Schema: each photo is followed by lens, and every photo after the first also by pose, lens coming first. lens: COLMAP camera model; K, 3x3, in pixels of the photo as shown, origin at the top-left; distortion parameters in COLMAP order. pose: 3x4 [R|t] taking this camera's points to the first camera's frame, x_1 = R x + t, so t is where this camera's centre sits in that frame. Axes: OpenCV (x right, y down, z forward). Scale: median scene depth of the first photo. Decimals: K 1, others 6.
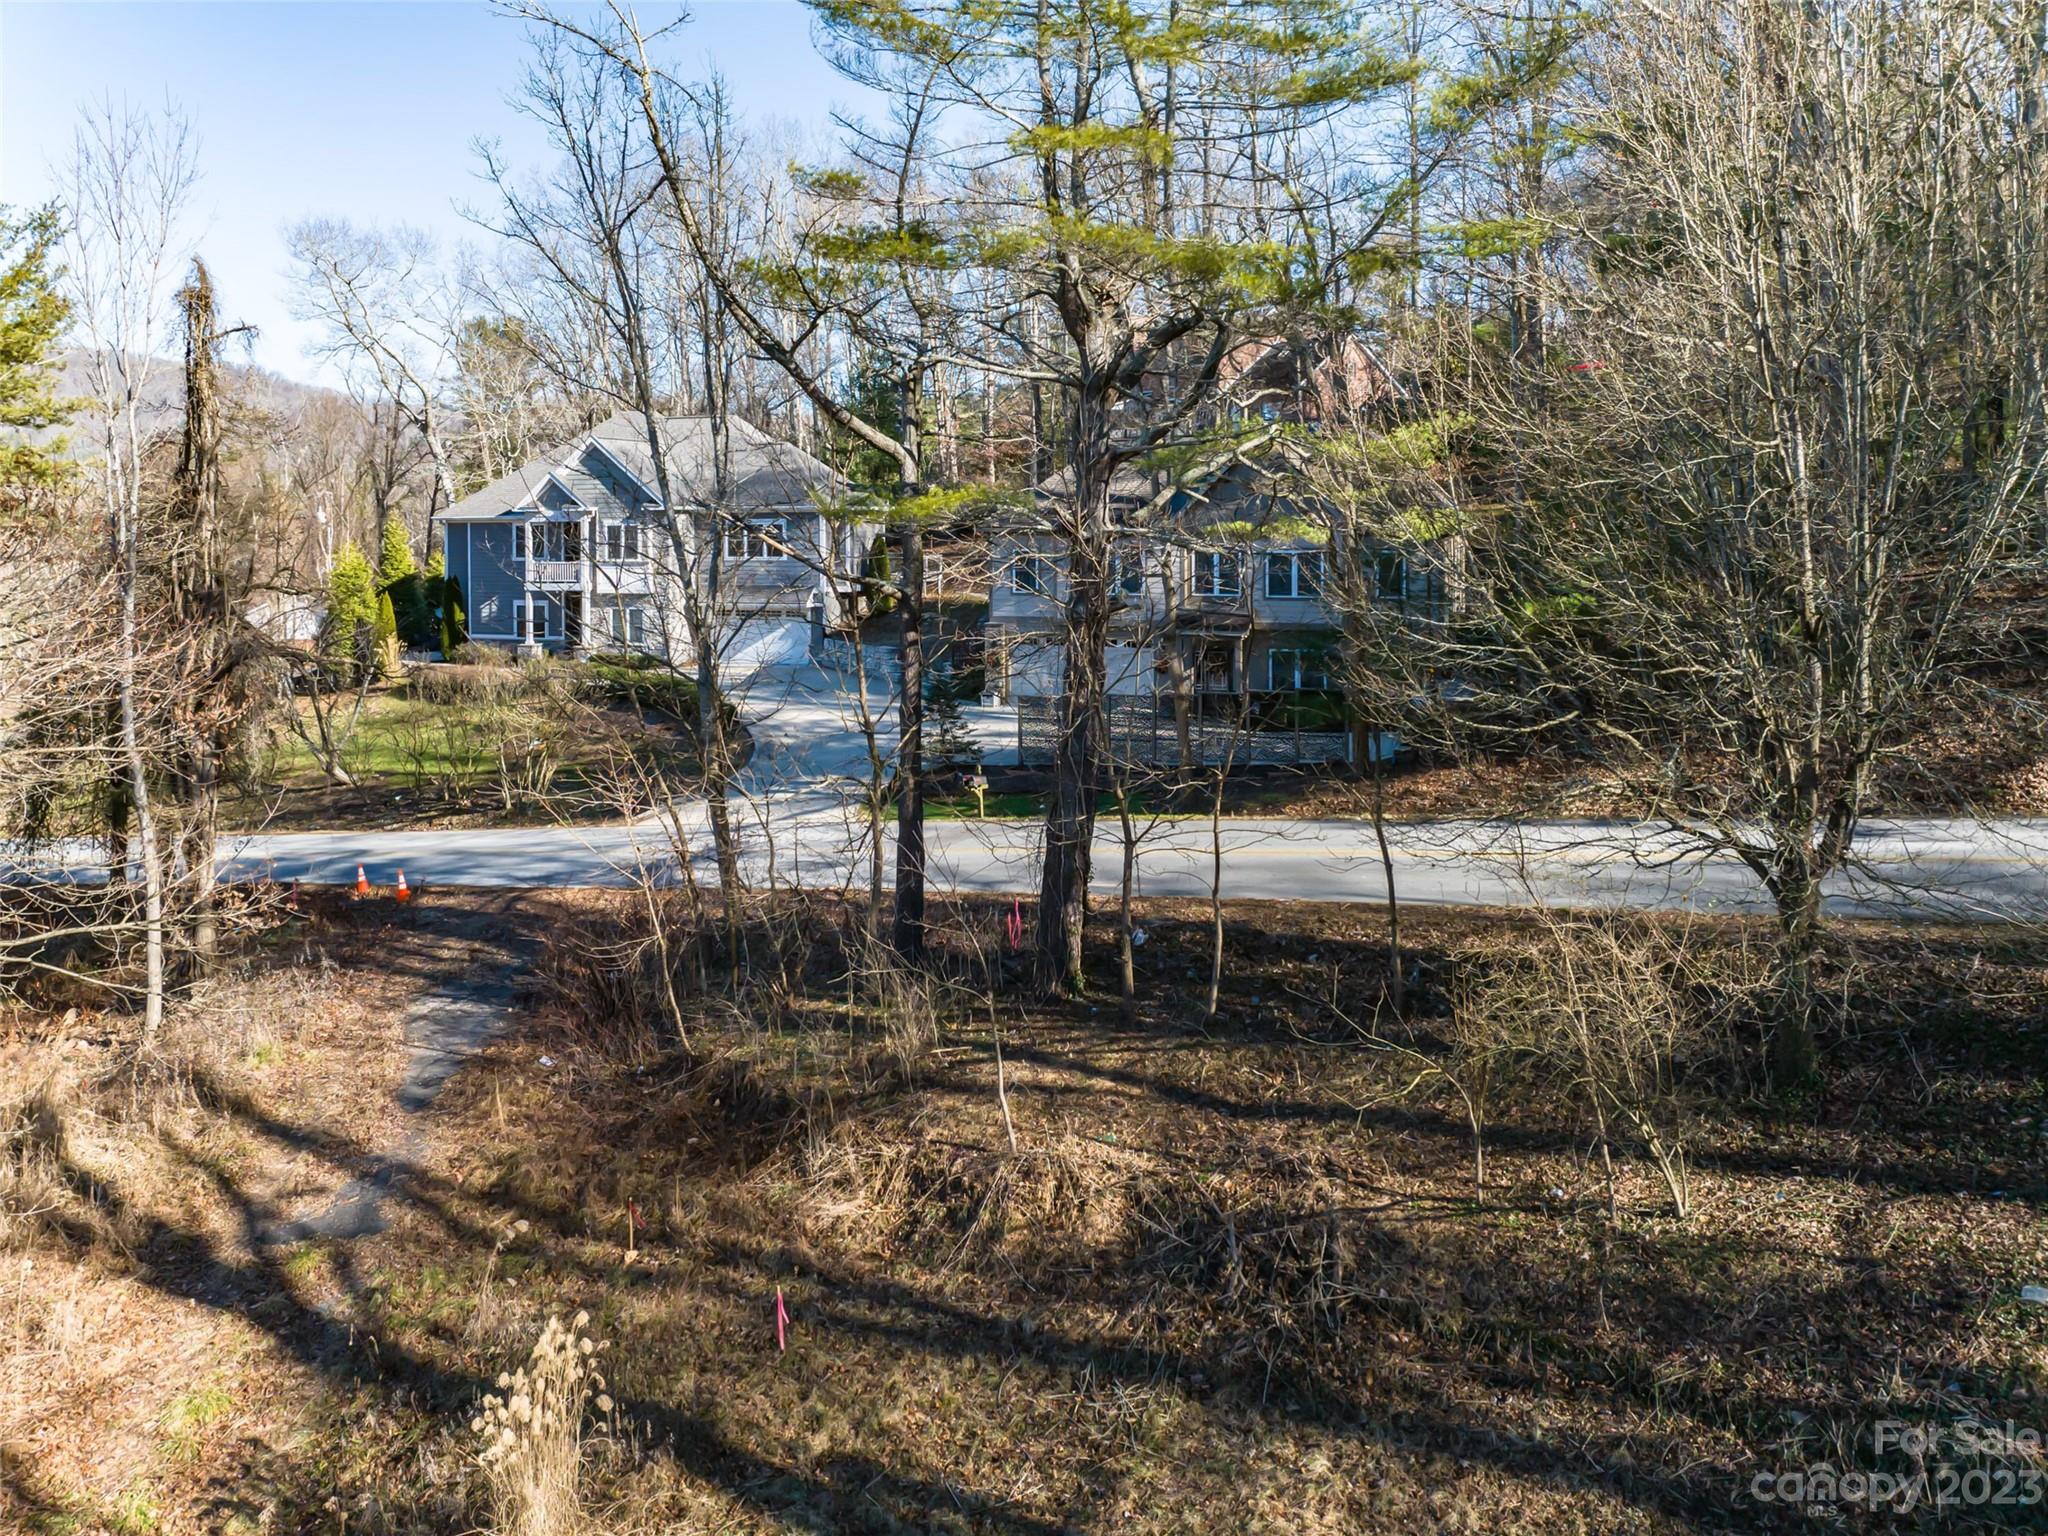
lens RADIAL K [[1893.3, 0, 1024.0], [0, 1893.3, 768.0], [0, 0, 1]] dist [-0.001016, 0.003050]
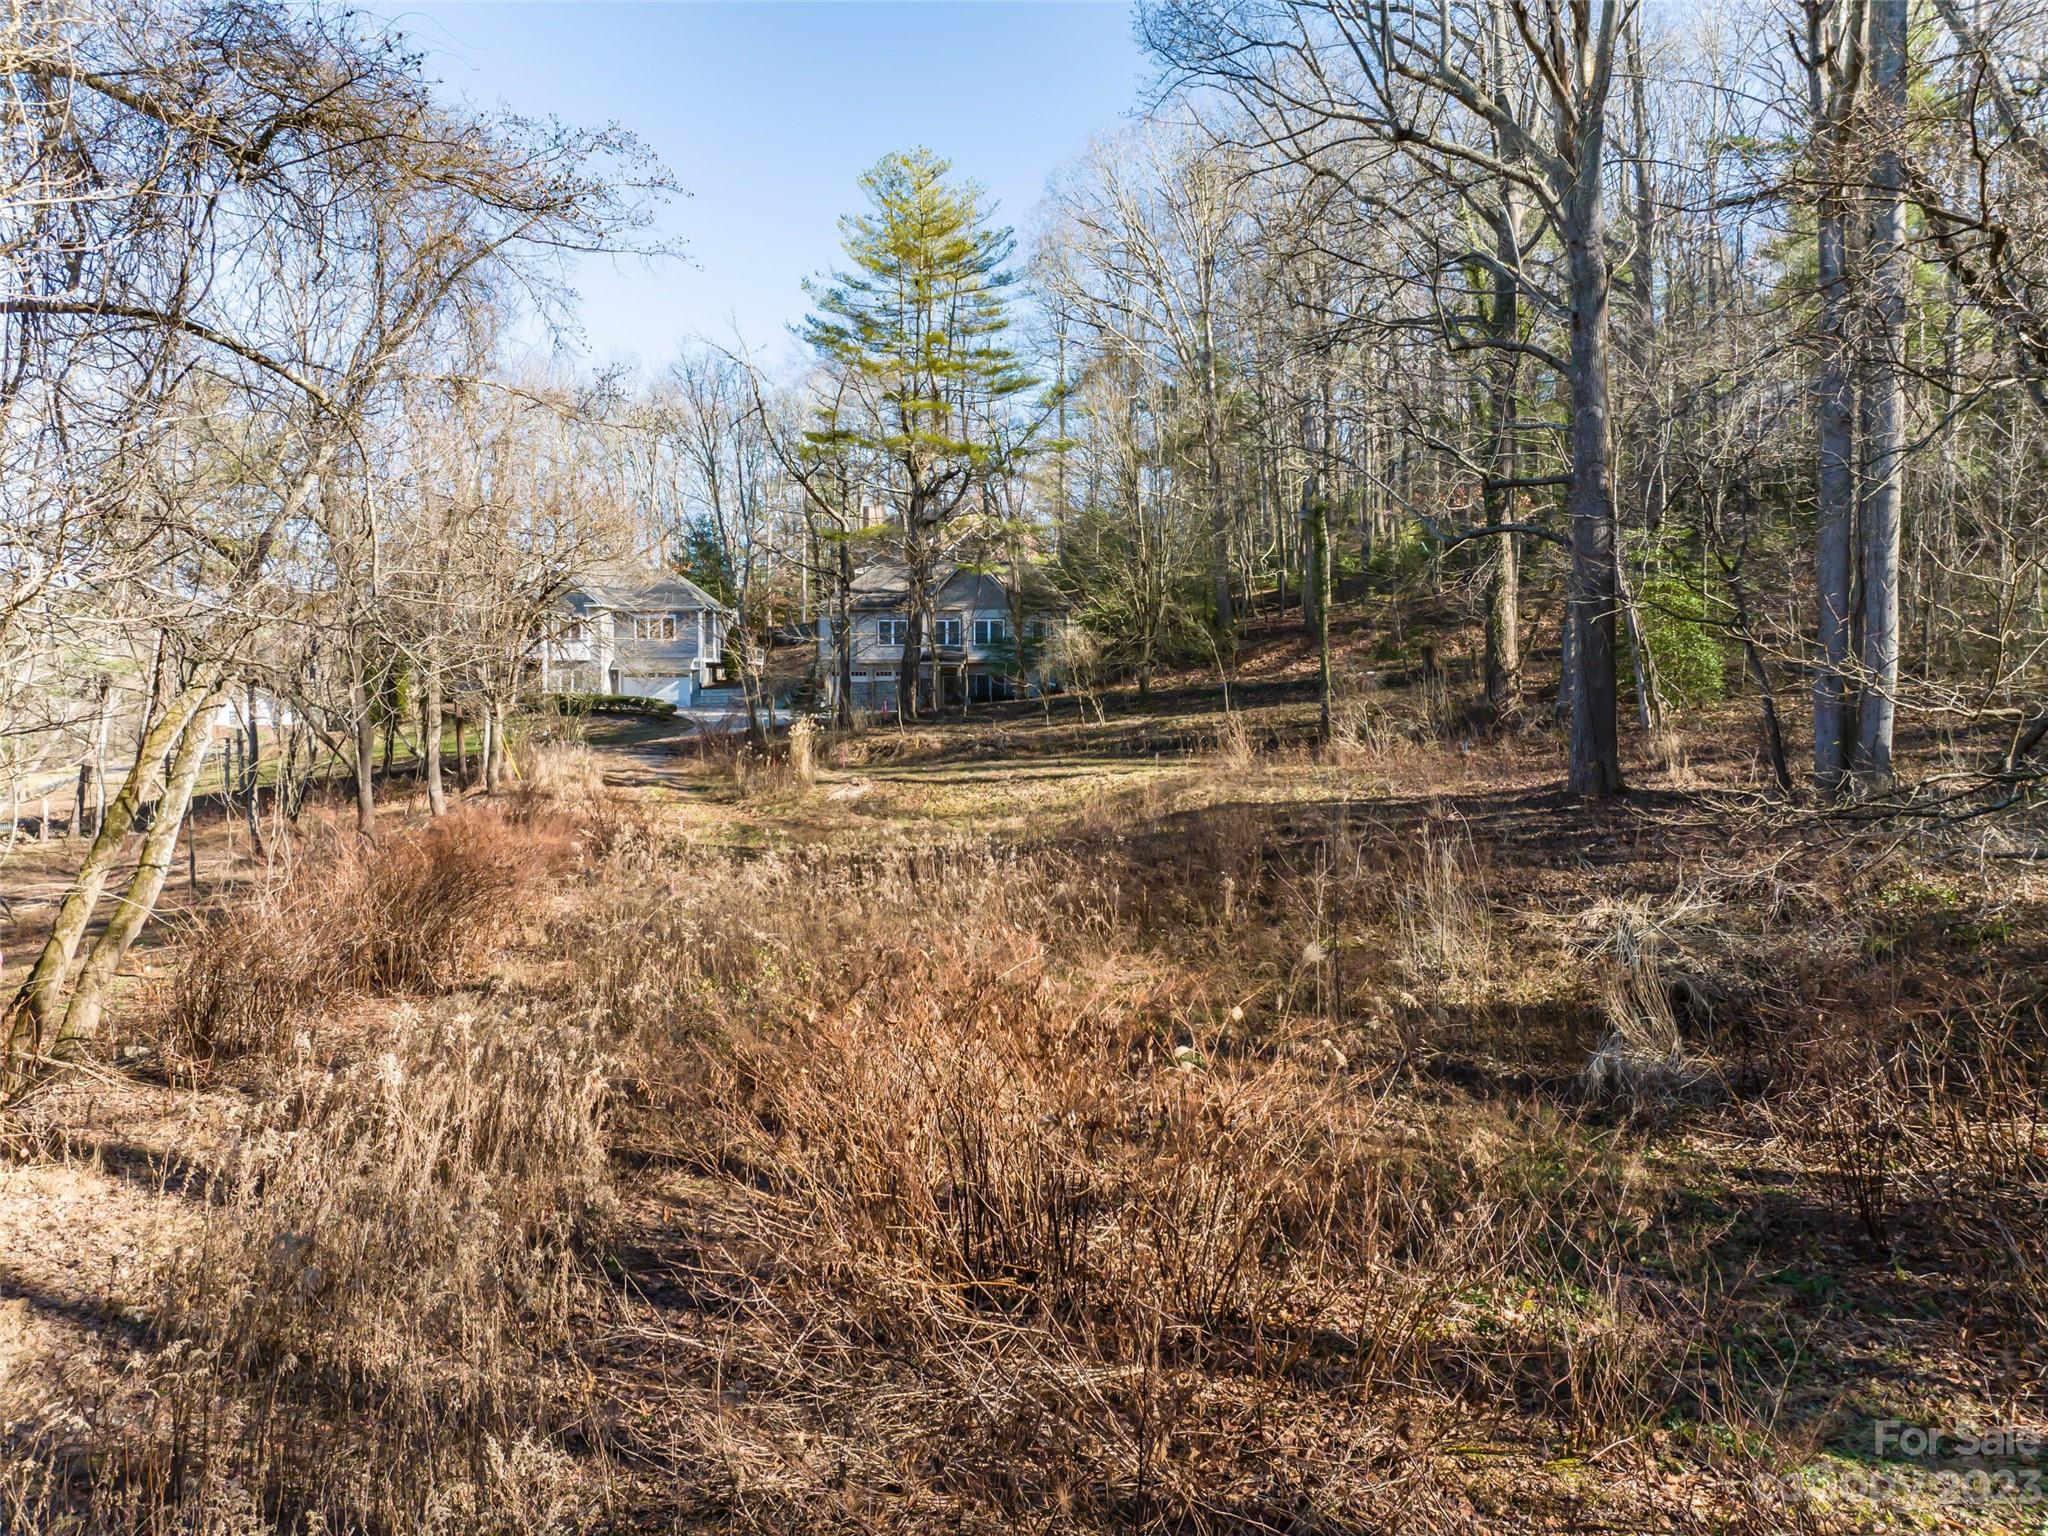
lens RADIAL K [[1458.5, 0, 1024.0], [0, 1458.5, 768.0], [0, 0, 1]] dist [-0.032725, -0.005413]
pose [[0.986919, -0.003010, 0.161186, -0.120924], [0.012553, 0.998225, -0.058219, 0.245465], [-0.160725, 0.059481, 0.985205, -0.829206]]
